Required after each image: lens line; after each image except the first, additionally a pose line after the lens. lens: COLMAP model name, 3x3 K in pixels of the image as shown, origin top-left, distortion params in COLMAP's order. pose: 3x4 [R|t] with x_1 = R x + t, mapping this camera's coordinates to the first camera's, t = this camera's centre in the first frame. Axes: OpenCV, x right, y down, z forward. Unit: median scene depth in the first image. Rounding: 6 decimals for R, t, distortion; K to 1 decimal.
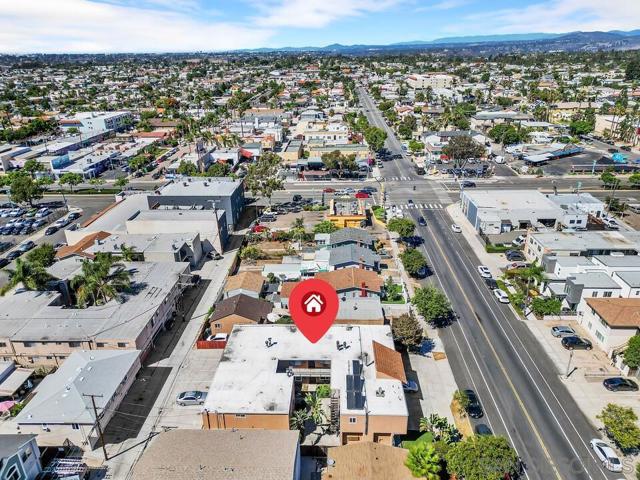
lens RADIAL K [[440.9, 0, 320.0], [0, 440.9, 240.0], [0, 0, 1]] dist [-0.000164, -0.000458]
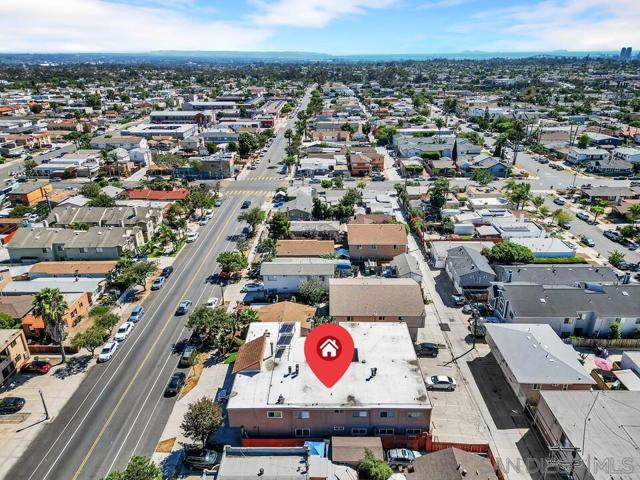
lens RADIAL K [[440.9, 0, 320.0], [0, 440.9, 240.0], [0, 0, 1]] dist [-0.000164, -0.000458]
pose [[-0.999857, 0.015378, -0.007092, -0.009598], [0.005491, 0.690597, 0.723219, -0.667140], [0.016020, 0.723076, -0.690583, 1.508422]]
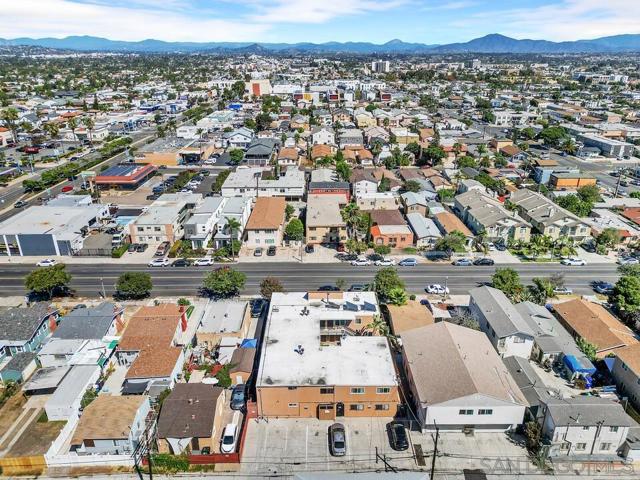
lens RADIAL K [[440.9, 0, 320.0], [0, 440.9, 240.0], [0, 0, 1]] dist [-0.000164, -0.000458]
pose [[-0.032149, -0.366913, 0.929700, -0.969088], [0.398445, 0.848366, 0.348592, -0.304581], [-0.916629, 0.381641, 0.118921, 0.788562]]
